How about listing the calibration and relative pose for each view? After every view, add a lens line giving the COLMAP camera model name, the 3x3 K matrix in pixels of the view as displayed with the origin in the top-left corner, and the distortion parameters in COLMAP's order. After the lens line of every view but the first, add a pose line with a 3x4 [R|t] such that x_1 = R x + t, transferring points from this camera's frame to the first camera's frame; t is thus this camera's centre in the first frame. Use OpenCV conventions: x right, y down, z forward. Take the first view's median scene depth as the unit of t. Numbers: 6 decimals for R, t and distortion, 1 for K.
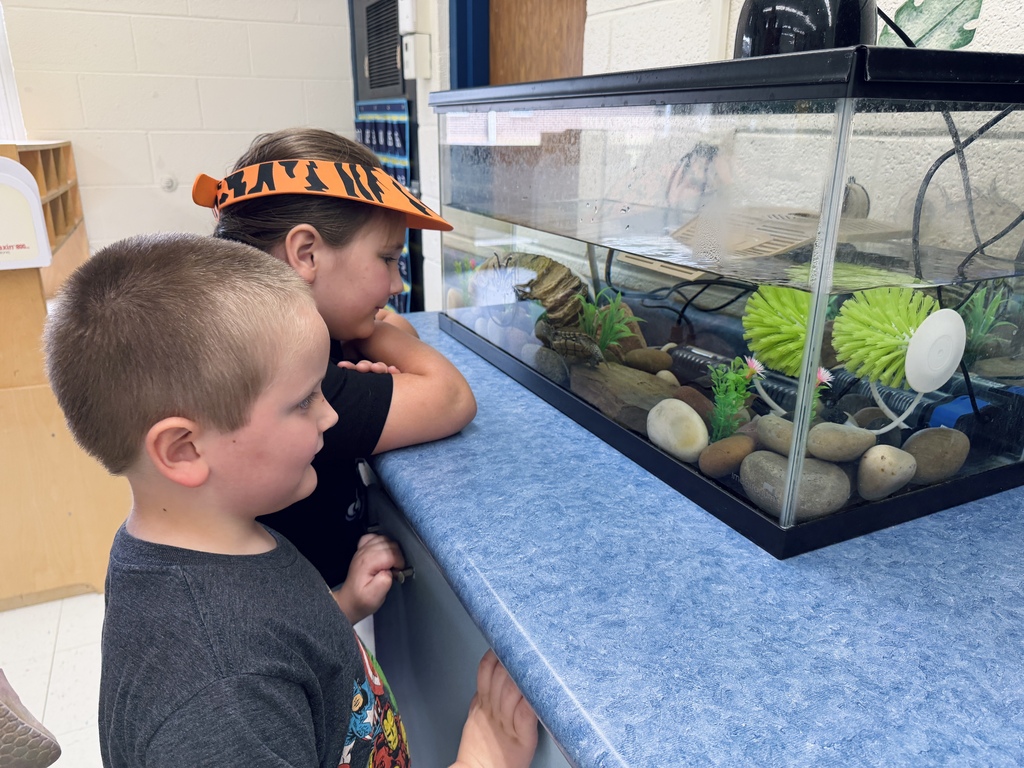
lens RADIAL K [[733.4, 0, 515.3], [0, 733.4, 385.6], [0, 0, 1]] dist [0.007286, -0.007852]
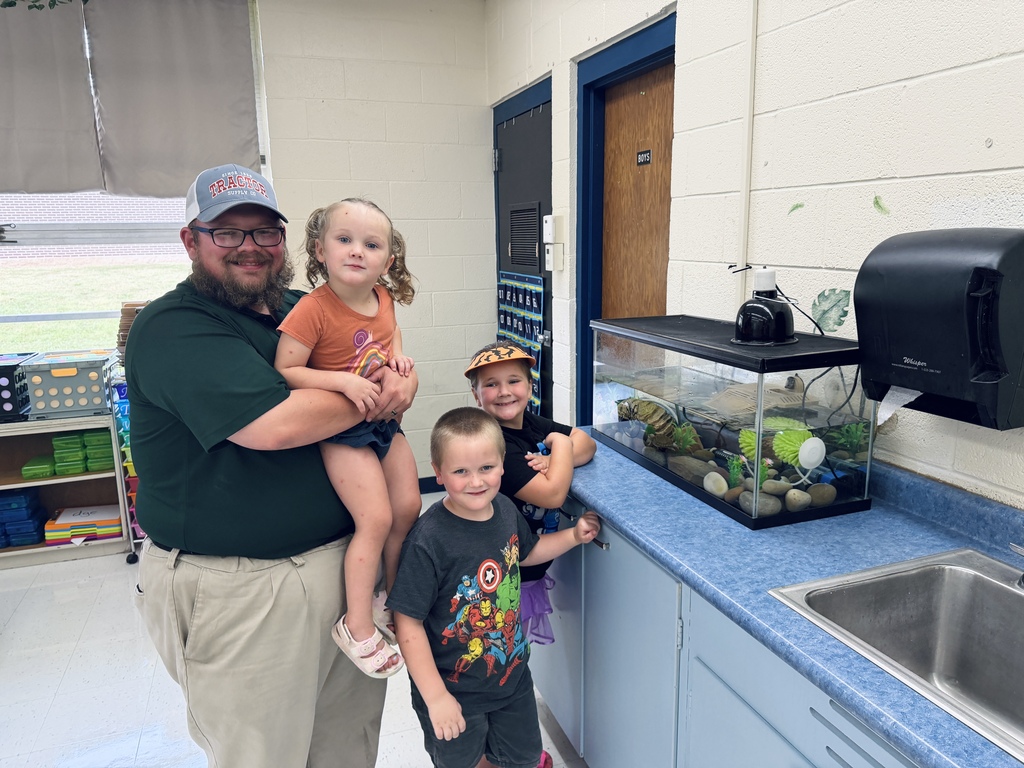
lens RADIAL K [[733.4, 0, 503.2], [0, 733.4, 383.9], [0, 0, 1]] dist [0.007286, -0.007852]
pose [[0.993584, -0.002877, -0.113063, -0.204354], [-0.011579, 0.991837, -0.126989, 0.047079], [0.112506, 0.127484, 0.985439, -1.533299]]
